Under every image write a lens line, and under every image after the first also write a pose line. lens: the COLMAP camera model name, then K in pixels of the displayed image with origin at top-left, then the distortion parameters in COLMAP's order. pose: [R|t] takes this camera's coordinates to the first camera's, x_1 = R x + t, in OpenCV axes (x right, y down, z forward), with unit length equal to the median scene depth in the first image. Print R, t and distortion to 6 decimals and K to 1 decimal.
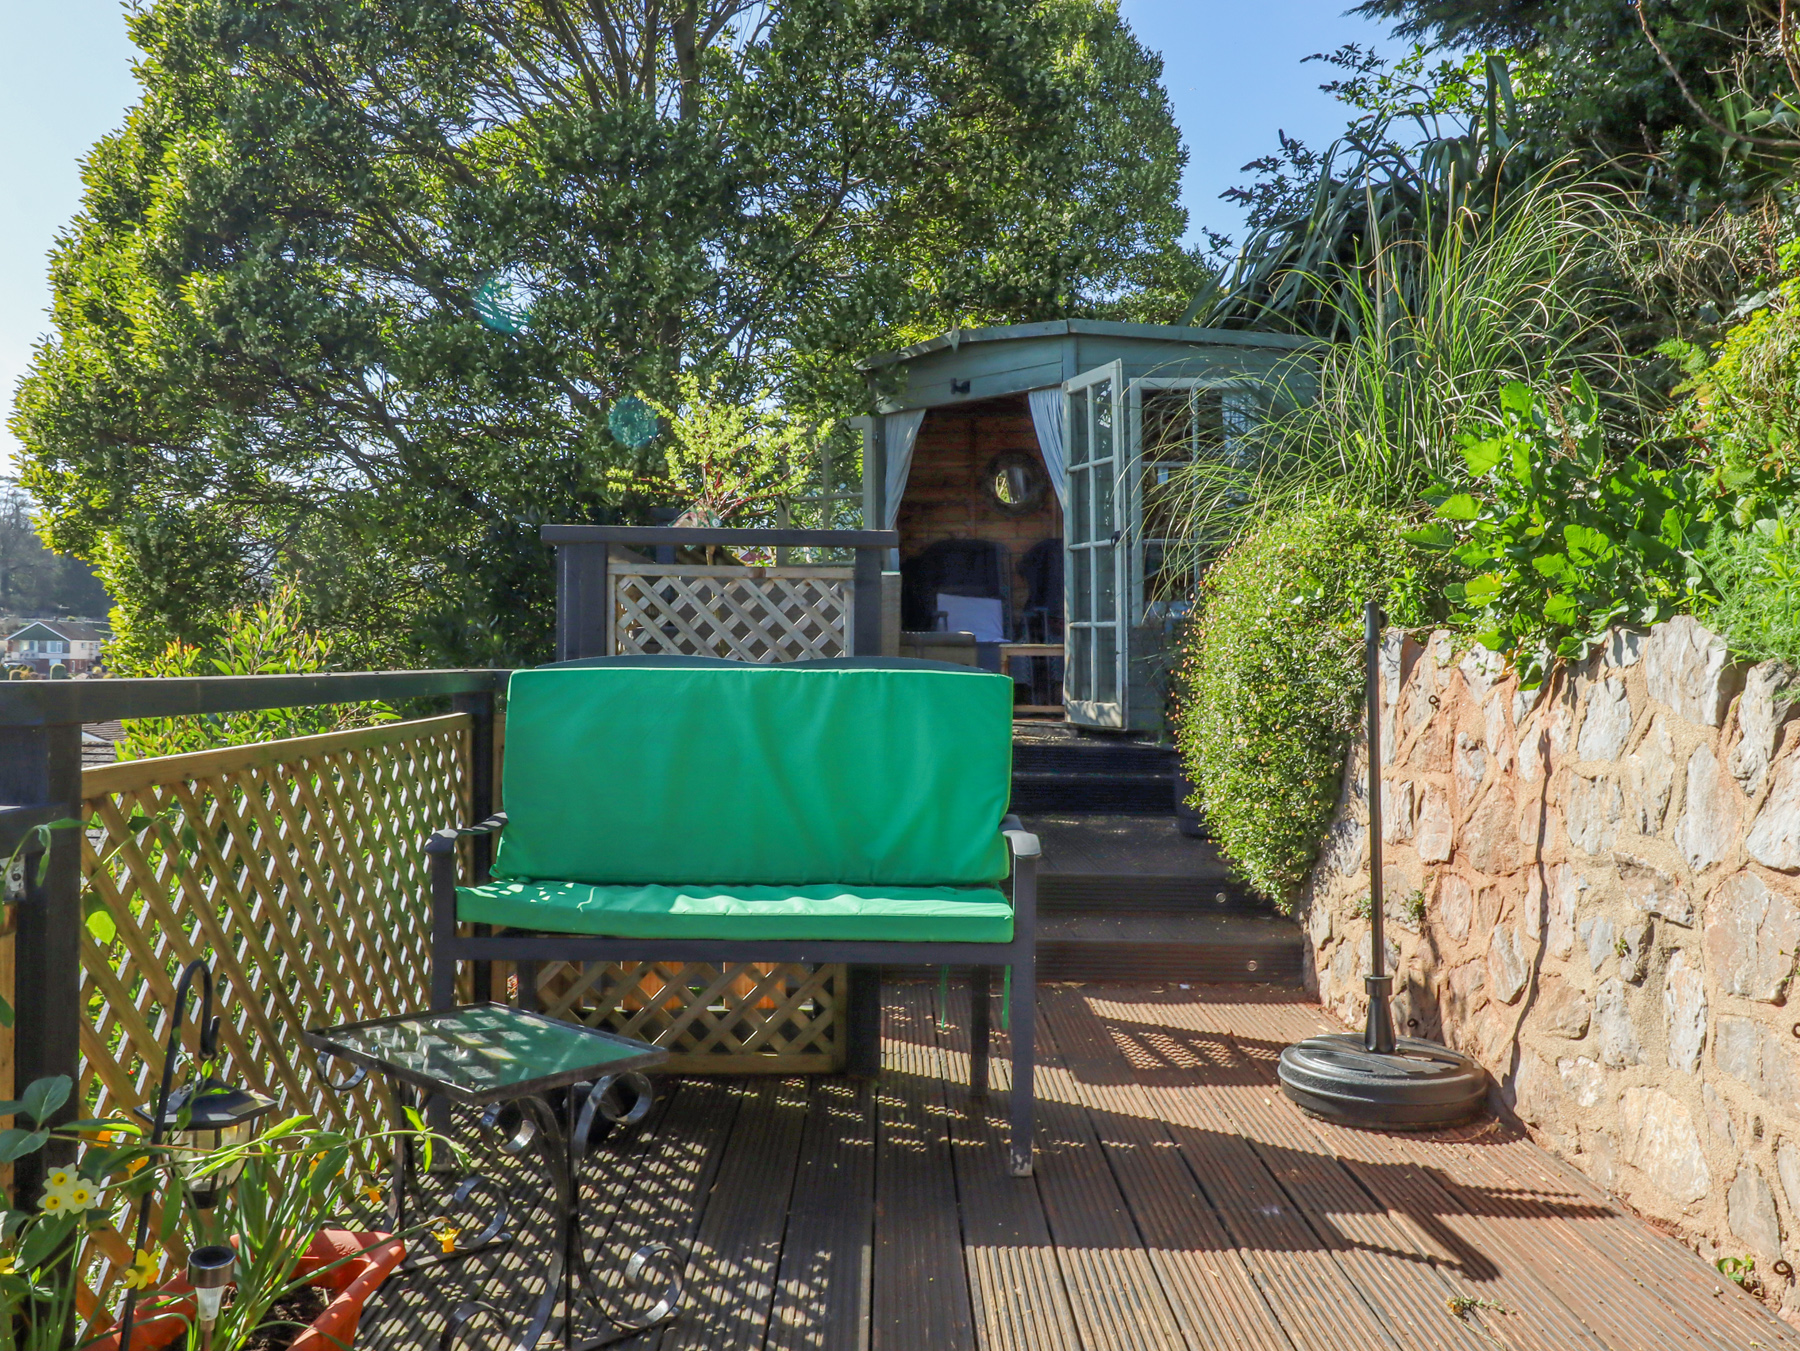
lens RADIAL K [[1594.5, 0, 900.0], [0, 1594.5, 675.5], [0, 0, 1]] dist [0.013780, 0.001317]
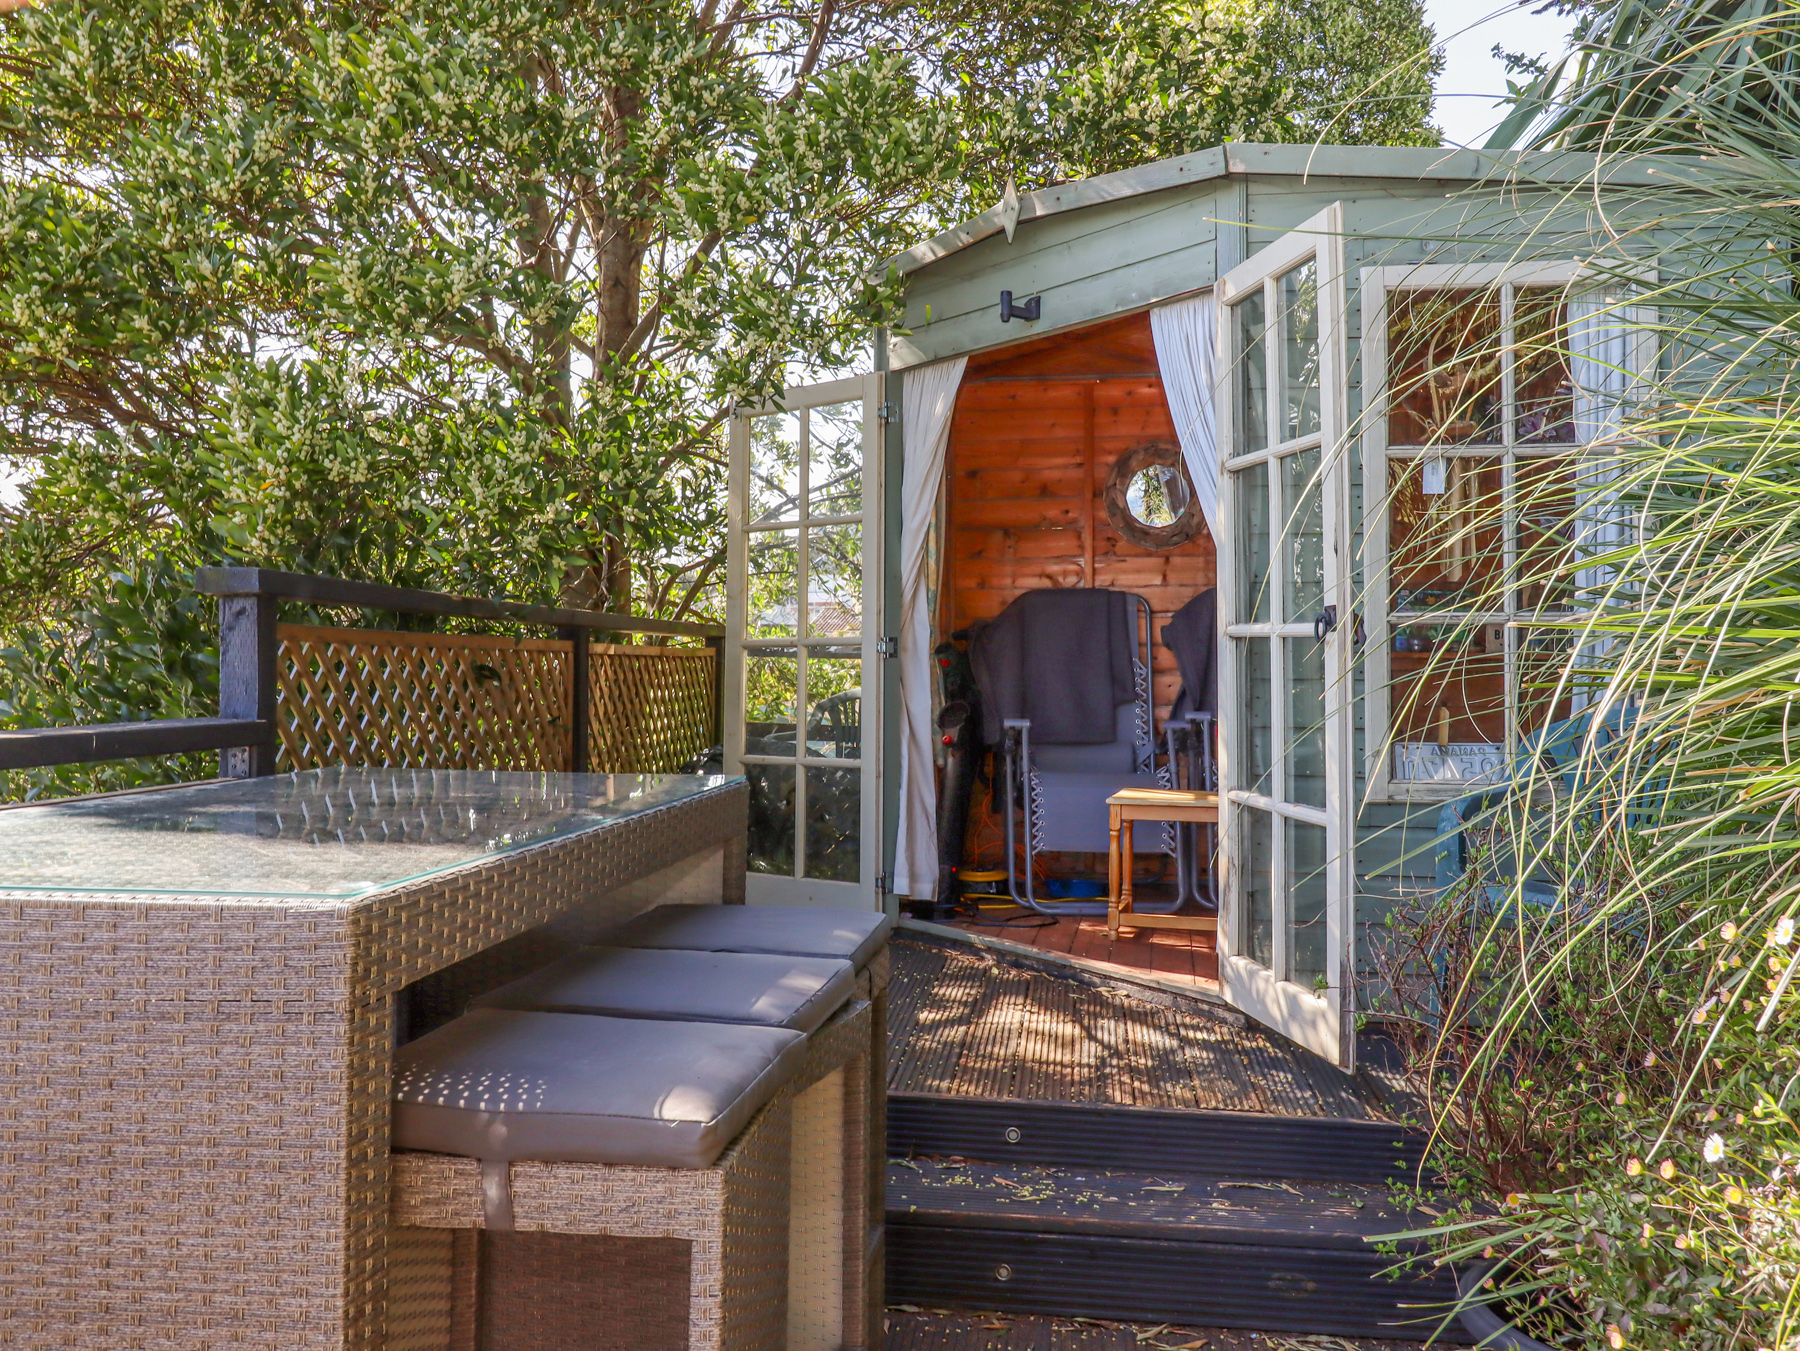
lens RADIAL K [[1594.5, 0, 900.0], [0, 1594.5, 675.5], [0, 0, 1]] dist [0.013780, 0.001317]
pose [[0.990257, 0.002727, -0.139226, 0.075405], [-0.003485, 0.999980, -0.005200, -0.063950], [0.139210, 0.005635, 0.990247, 0.517863]]
